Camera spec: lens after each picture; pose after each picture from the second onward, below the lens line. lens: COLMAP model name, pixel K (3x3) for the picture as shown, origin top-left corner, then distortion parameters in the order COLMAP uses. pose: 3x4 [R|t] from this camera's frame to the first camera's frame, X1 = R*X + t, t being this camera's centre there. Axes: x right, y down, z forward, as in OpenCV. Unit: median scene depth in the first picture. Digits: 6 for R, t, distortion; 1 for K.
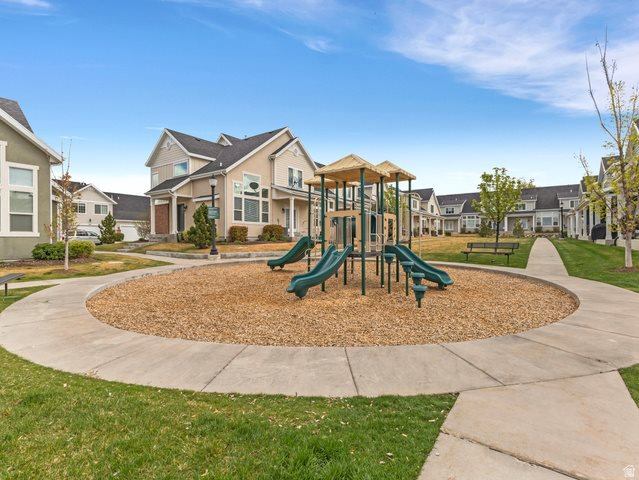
lens RADIAL K [[310.6, 0, 319.5], [0, 310.6, 240.0], [0, 0, 1]] dist [0.013414, -0.000100]
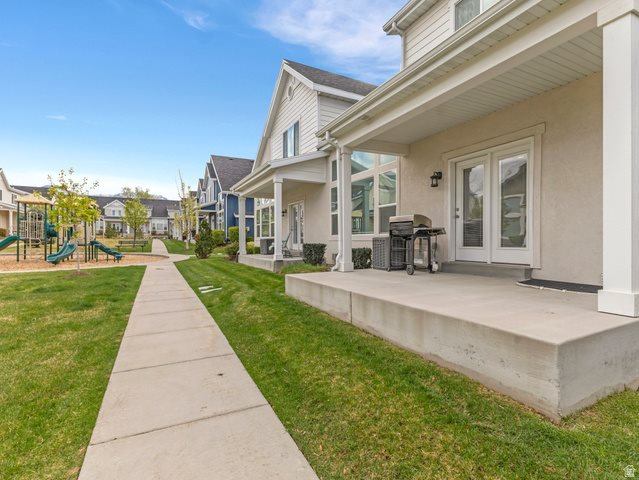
lens RADIAL K [[310.6, 0, 319.5], [0, 310.6, 240.0], [0, 0, 1]] dist [0.013414, -0.000100]
pose [[0.449842, 0.004163, 0.893098, -0.372925], [0.000295, 0.999988, -0.004809, 0.008308], [-0.893108, 0.002427, 0.449836, -0.503812]]
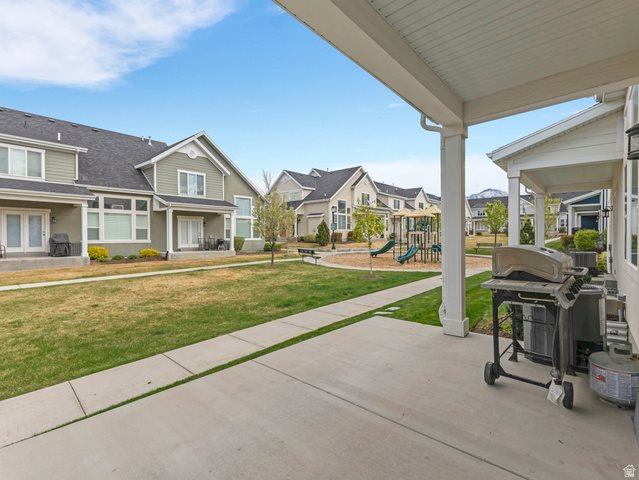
lens RADIAL K [[310.6, 0, 319.5], [0, 310.6, 240.0], [0, 0, 1]] dist [0.013414, -0.000100]
pose [[0.995109, 0.000738, -0.098783, -0.165068], [0.000106, 0.999964, 0.008537, -0.016450], [0.098786, -0.008506, 0.995072, -0.570226]]
